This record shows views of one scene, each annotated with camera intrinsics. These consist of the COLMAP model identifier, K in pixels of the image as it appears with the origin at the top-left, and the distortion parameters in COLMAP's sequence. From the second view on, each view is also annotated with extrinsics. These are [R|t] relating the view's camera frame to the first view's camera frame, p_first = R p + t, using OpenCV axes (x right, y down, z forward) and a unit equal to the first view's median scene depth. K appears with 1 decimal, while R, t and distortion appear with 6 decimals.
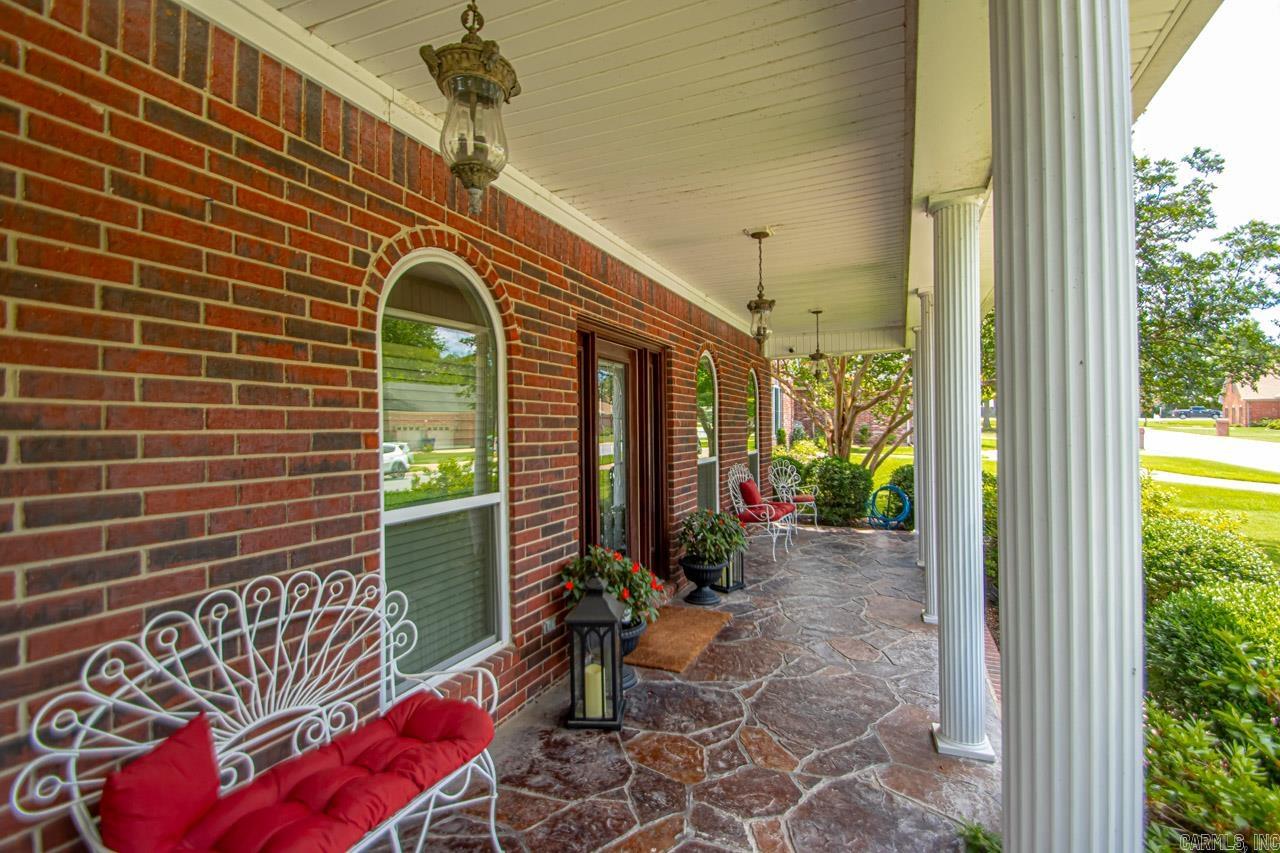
lens RADIAL K [[593.0, 0, 648.0], [0, 593.0, 428.4], [0, 0, 1]] dist [-0.007224, -0.006686]
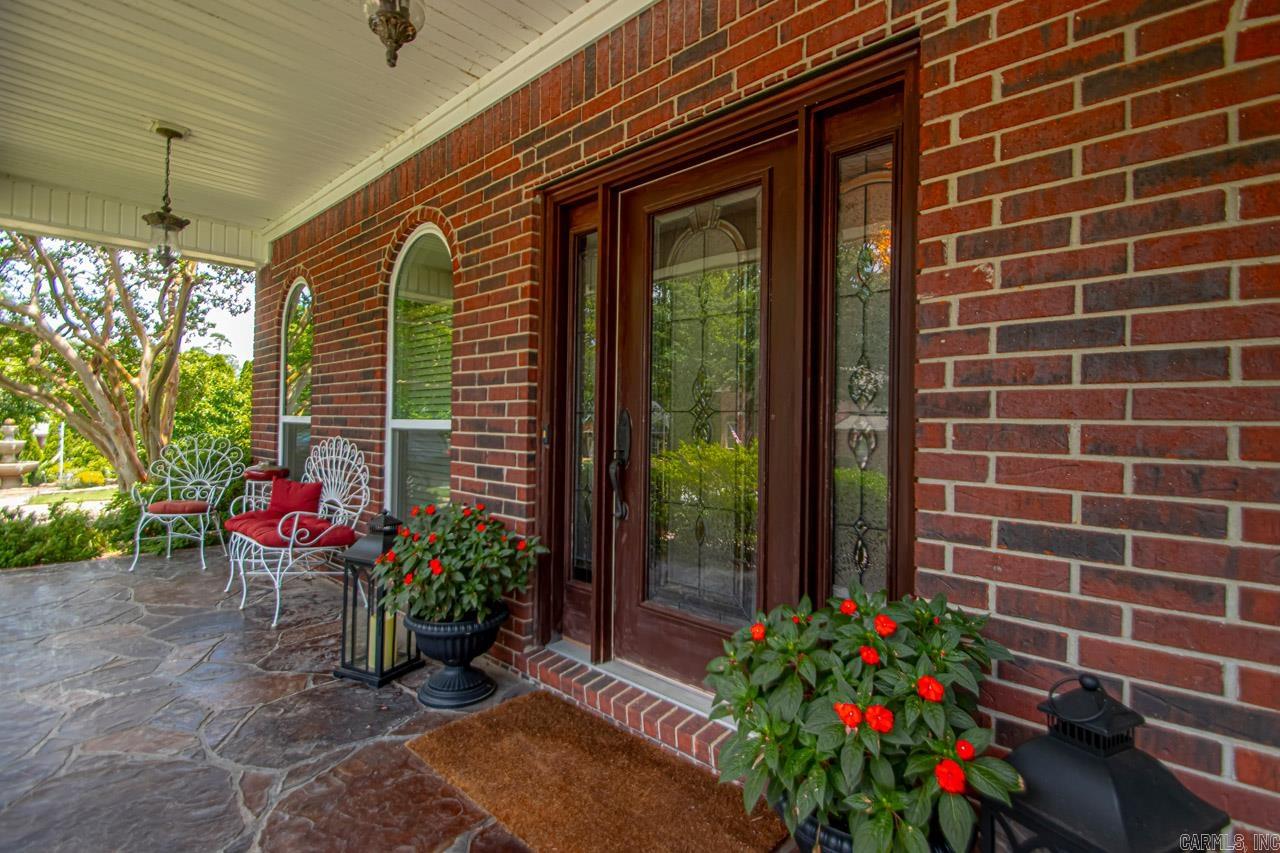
lens RADIAL K [[593.0, 0, 648.4], [0, 593.0, 414.4], [0, 0, 1]] dist [-0.007224, -0.006686]
pose [[-0.329462, -0.000836, -0.944168, 0.563019], [-0.003748, 0.999993, 0.000422, 0.086513], [0.944161, 0.003678, -0.329463, 1.505284]]
